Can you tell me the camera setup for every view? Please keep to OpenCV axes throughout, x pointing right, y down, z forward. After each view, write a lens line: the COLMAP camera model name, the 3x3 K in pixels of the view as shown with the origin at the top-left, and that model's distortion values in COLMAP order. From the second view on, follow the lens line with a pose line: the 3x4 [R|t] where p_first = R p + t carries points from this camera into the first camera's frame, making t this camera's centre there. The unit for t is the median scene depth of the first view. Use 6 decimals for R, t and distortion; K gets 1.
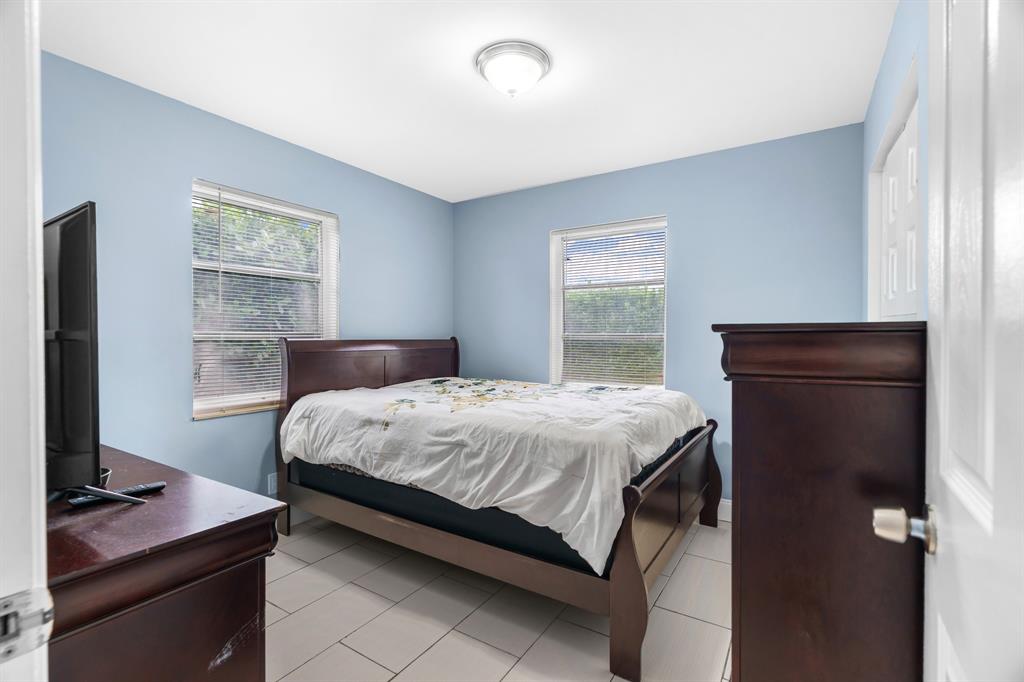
lens RADIAL K [[469.8, 0, 511.6], [0, 469.8, 339.7], [0, 0, 1]] dist [-0.005520, -0.001093]
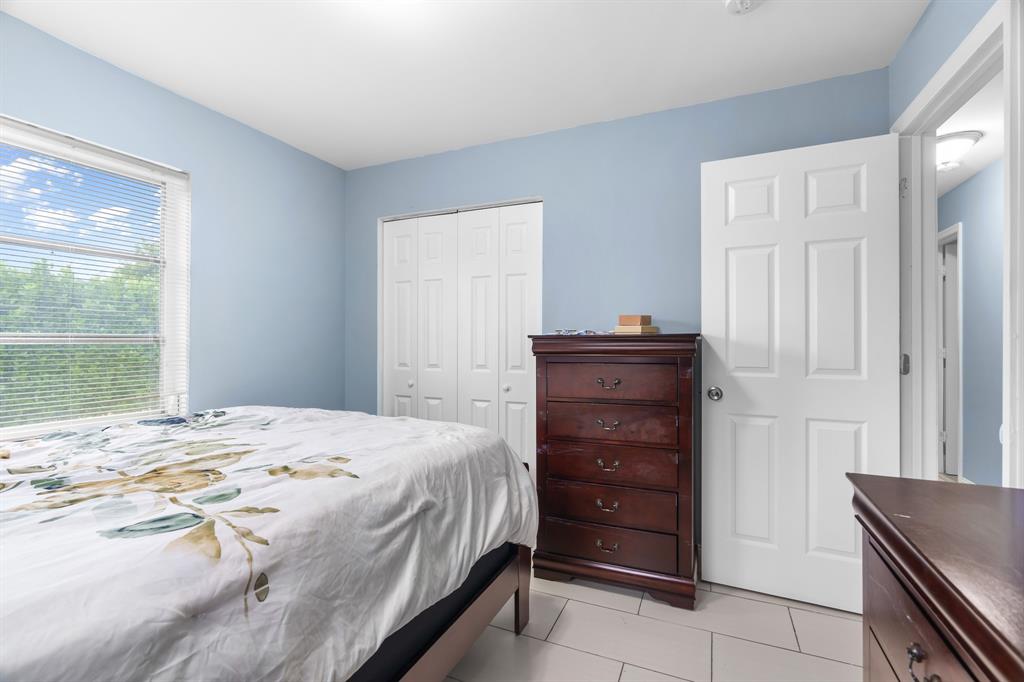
lens RADIAL K [[469.8, 0, 512.2], [0, 469.8, 340.3], [0, 0, 1]] dist [-0.005520, -0.001093]
pose [[-0.175329, 0.001713, 0.984508, -0.692615], [0.008764, 0.999962, -0.000179, 0.000506], [-0.984471, 0.008597, -0.175337, 0.933870]]
